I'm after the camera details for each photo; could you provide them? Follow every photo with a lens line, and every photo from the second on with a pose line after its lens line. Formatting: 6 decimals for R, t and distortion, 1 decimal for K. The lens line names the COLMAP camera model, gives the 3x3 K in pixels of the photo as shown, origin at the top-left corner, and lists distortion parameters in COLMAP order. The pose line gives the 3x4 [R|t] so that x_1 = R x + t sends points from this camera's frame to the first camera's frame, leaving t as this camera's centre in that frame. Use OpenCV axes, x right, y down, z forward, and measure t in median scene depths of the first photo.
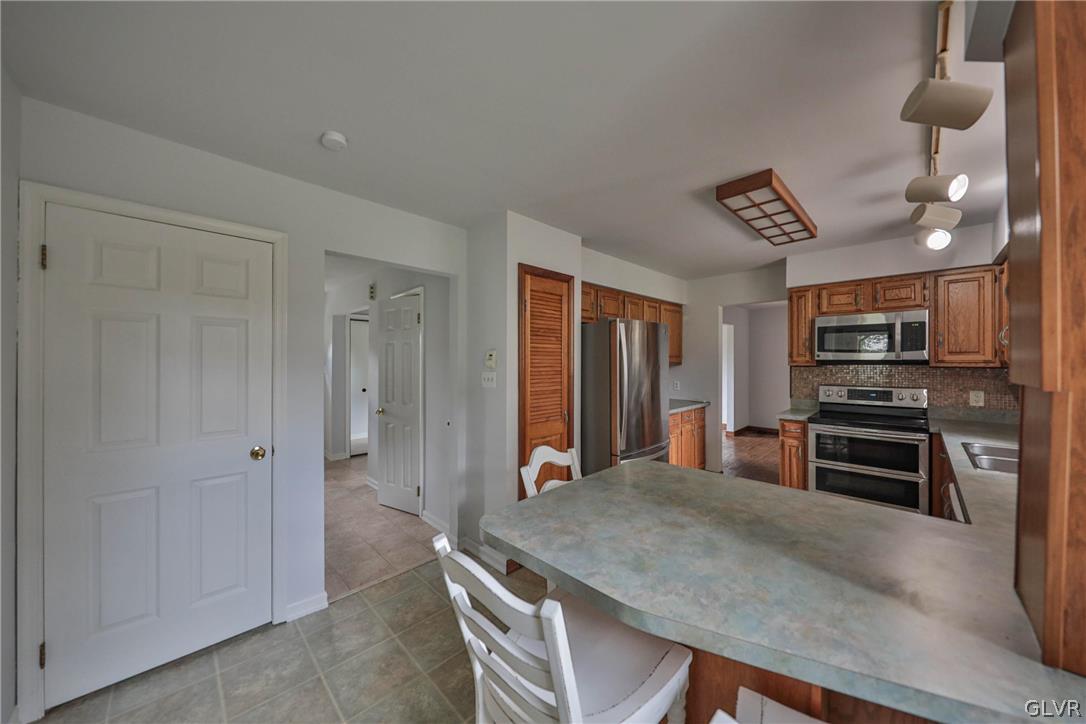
lens RADIAL K [[370.2, 0, 536.7], [0, 370.2, 362.1], [0, 0, 1]] dist [-0.000368, -0.002216]
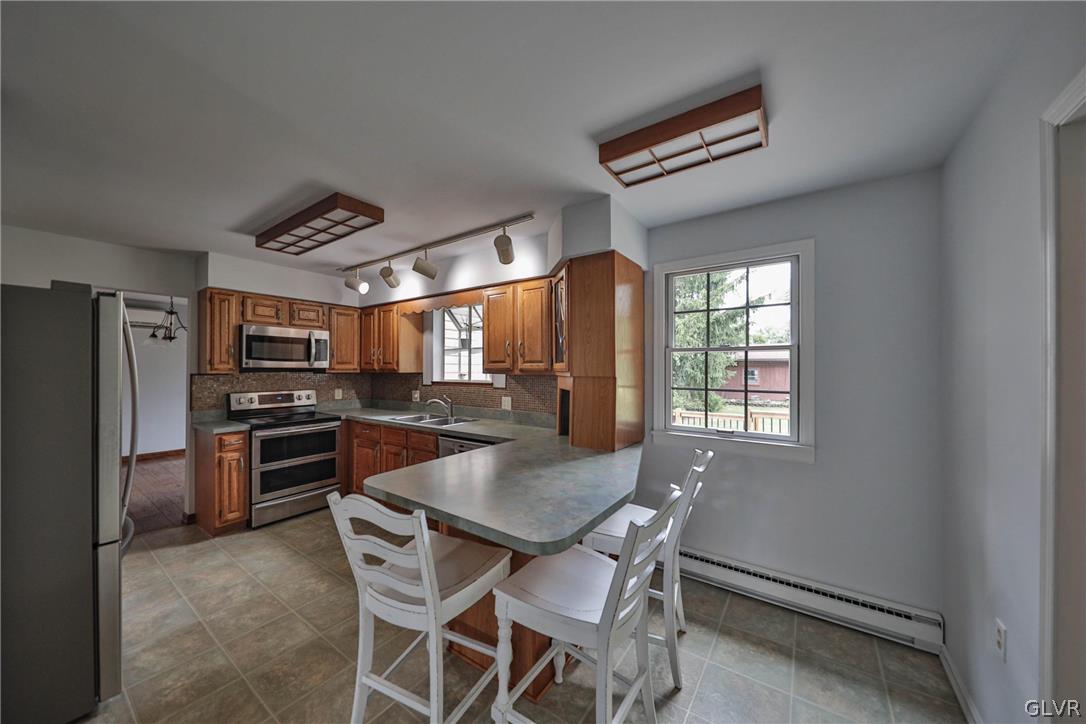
lens RADIAL K [[370.2, 0, 538.3], [0, 370.2, 366.8], [0, 0, 1]] dist [-0.000368, -0.002216]
pose [[-0.169871, 0.004934, 0.985454, -0.384355], [0.001195, 0.999988, -0.004801, -0.002402], [-0.985466, 0.000362, -0.169875, 0.424540]]
